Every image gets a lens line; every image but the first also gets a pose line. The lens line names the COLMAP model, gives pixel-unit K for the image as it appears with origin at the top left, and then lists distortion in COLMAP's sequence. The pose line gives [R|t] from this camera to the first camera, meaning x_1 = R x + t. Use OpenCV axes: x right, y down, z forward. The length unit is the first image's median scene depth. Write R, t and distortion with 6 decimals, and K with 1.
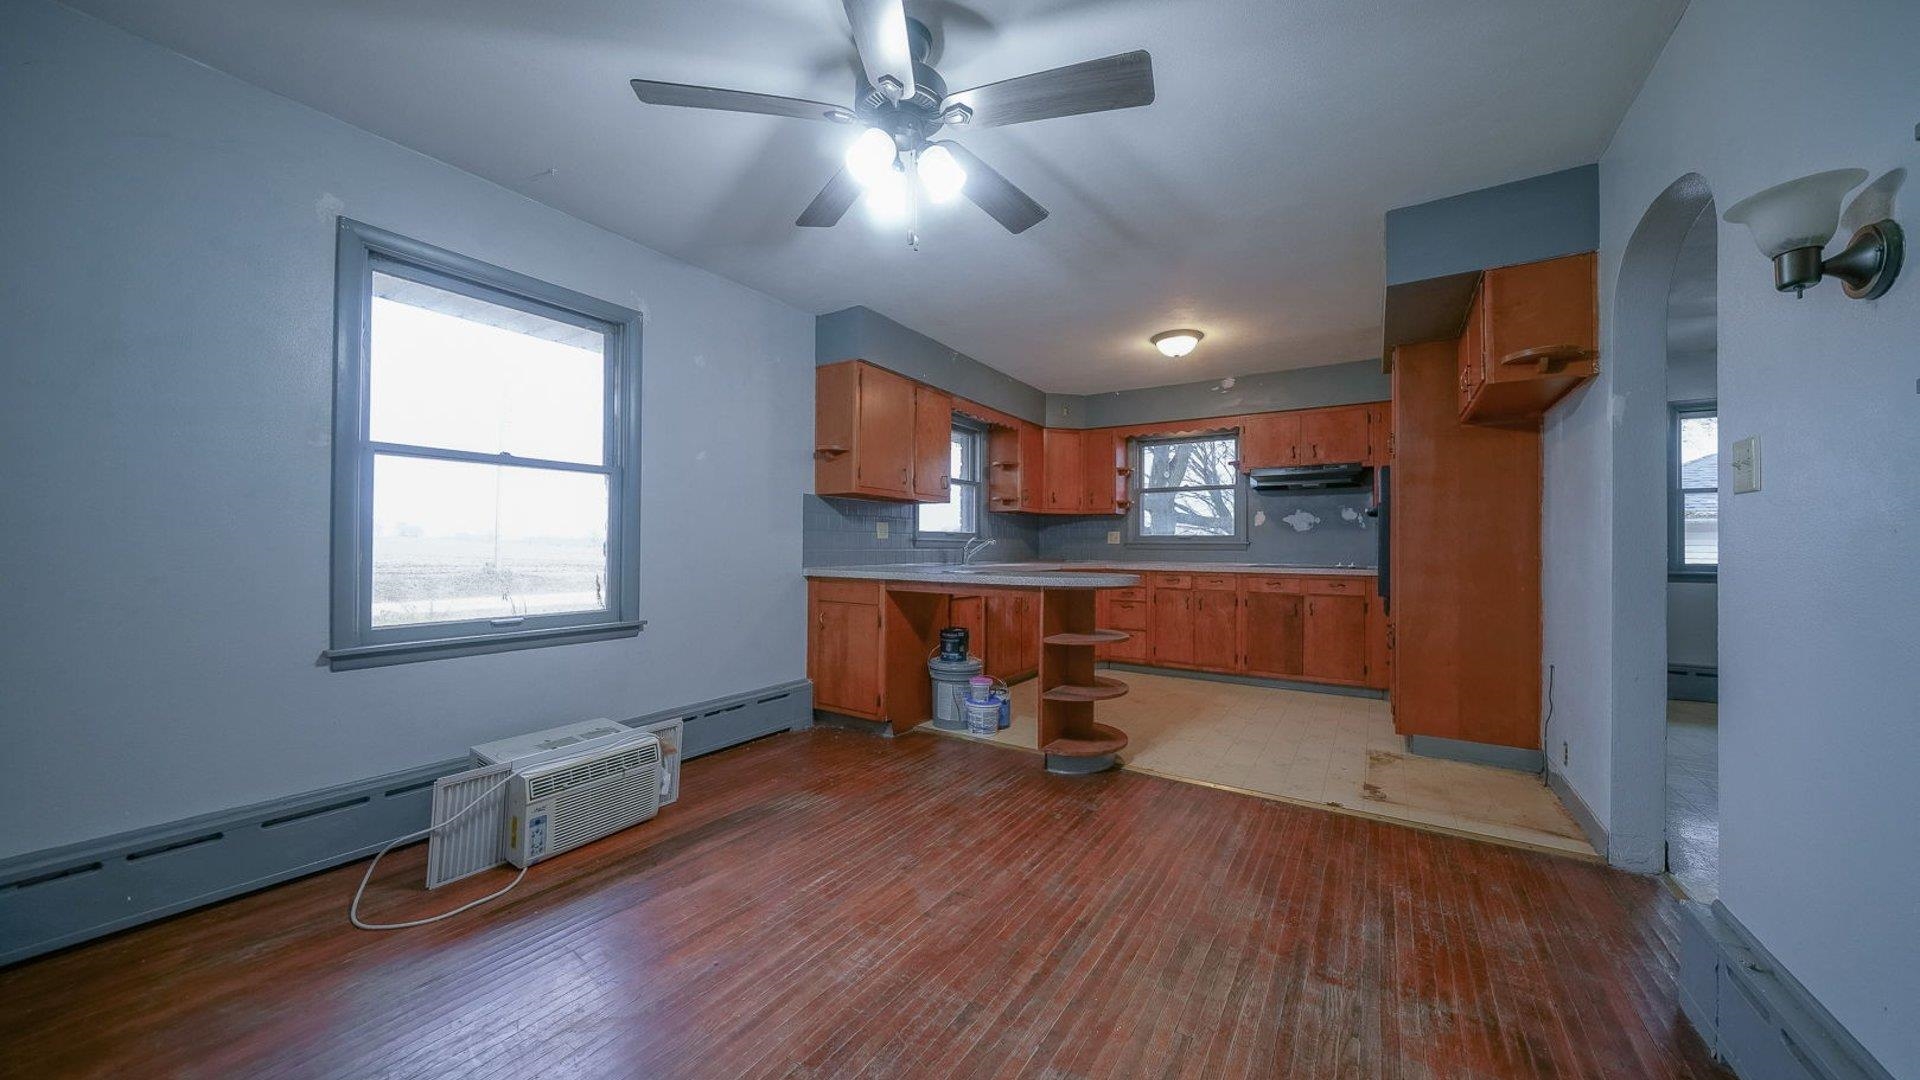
lens RADIAL K [[674.4, 0, 960.0], [0, 674.4, 540.0], [0, 0, 1]] dist [0.010402, 0.000044]
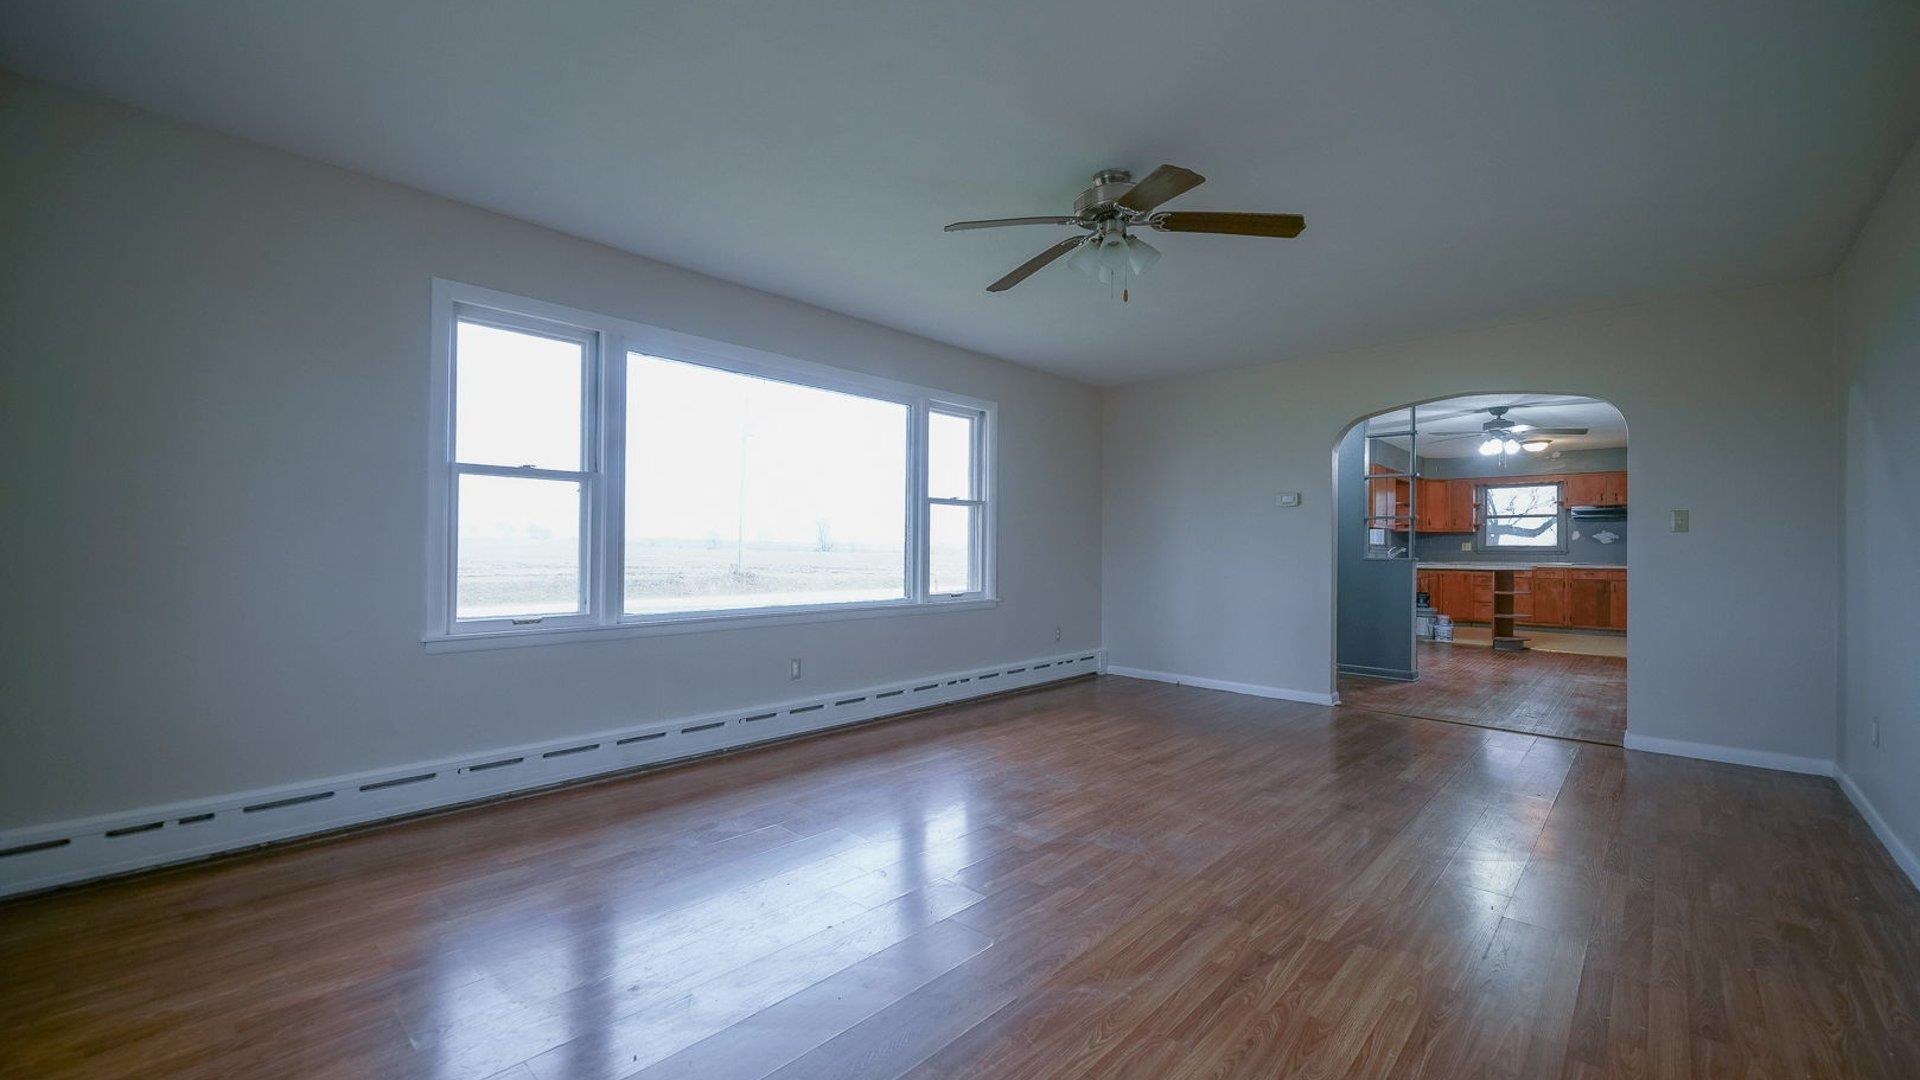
lens RADIAL K [[752.7, 0, 966.3], [0, 752.7, 541.6], [0, 0, 1]] dist [-0.000857, -0.000026]
pose [[0.981299, -0.000918, -0.192486, -0.685789], [0.000789, 0.999999, -0.000750, -0.017621], [0.192486, 0.000585, 0.981299, -1.123503]]
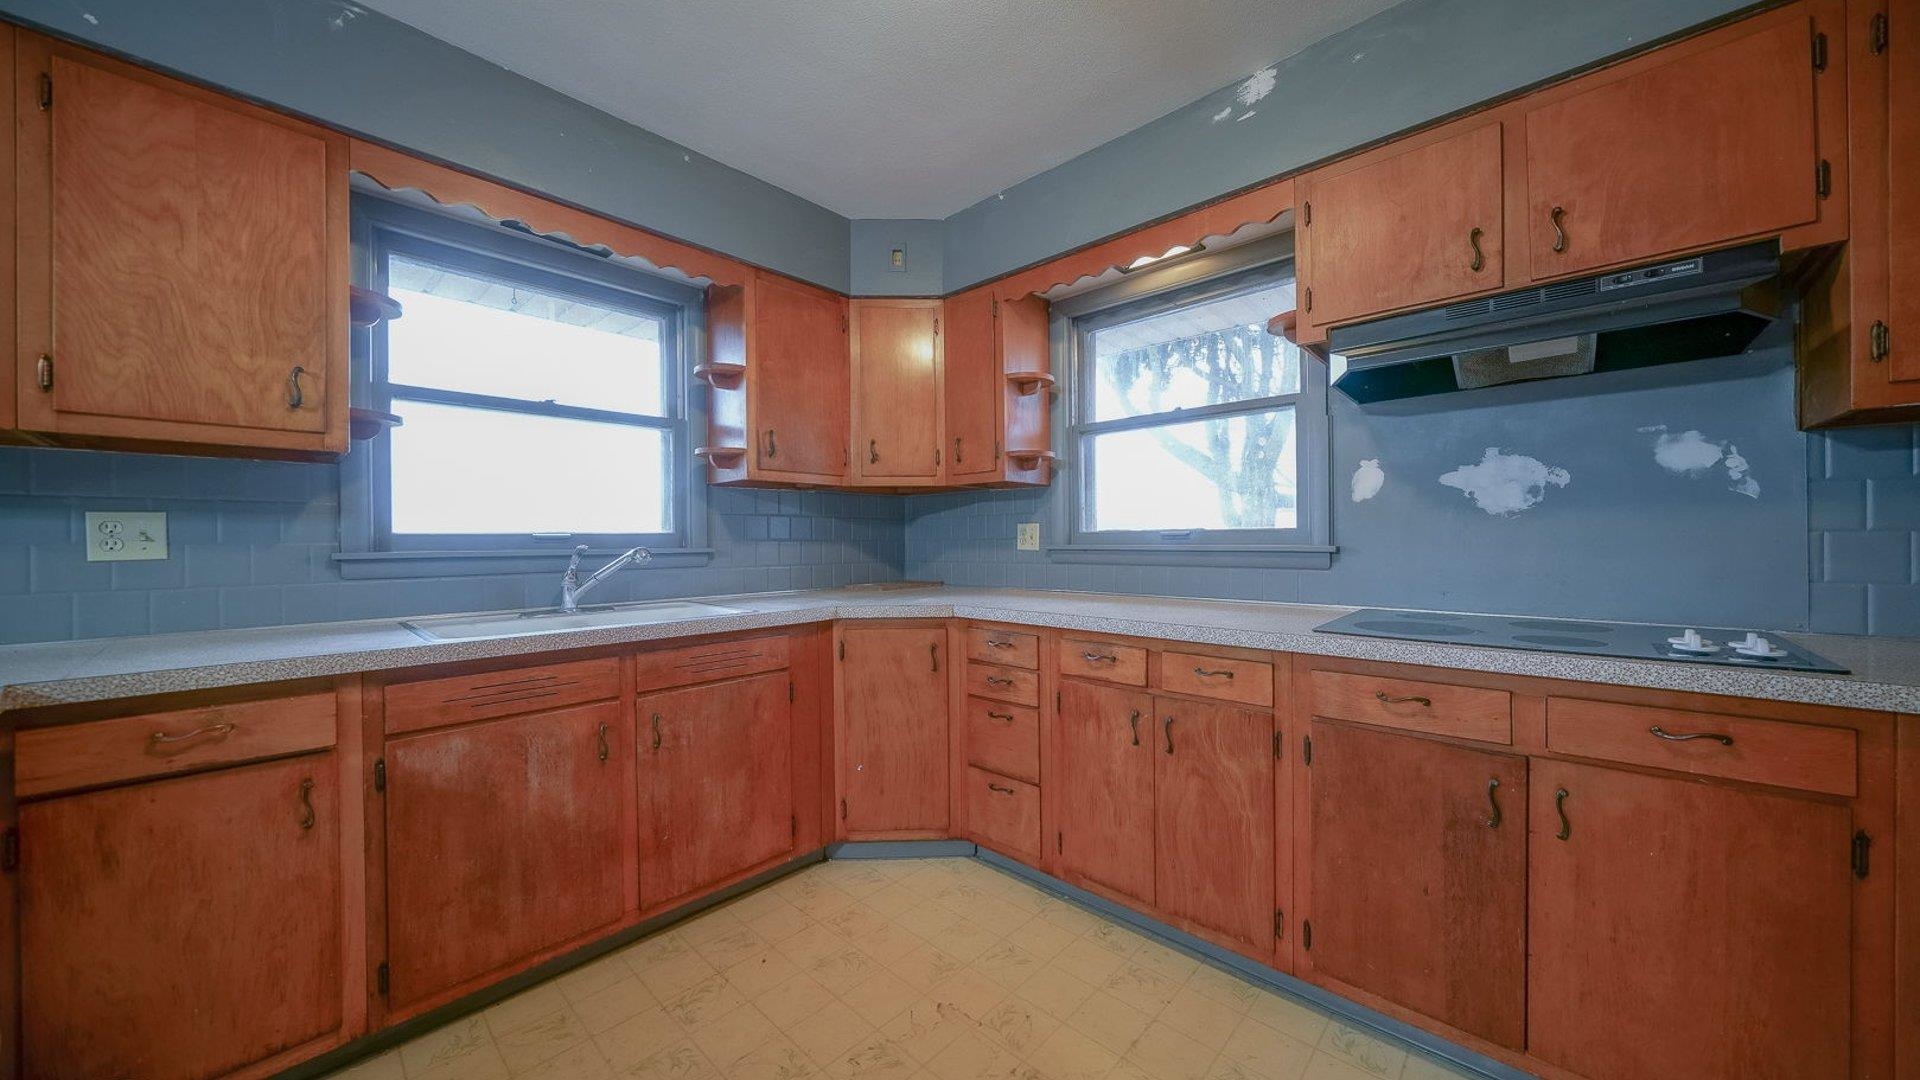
lens RADIAL K [[666.0, 0, 956.0], [0, 666.0, 539.7], [0, 0, 1]] dist [-0.002940, -0.000058]
pose [[0.982227, -0.014555, -0.187133, 0.310768], [0.015981, 0.999854, 0.006114, -0.006316], [0.187016, -0.008996, 0.982316, 0.646716]]
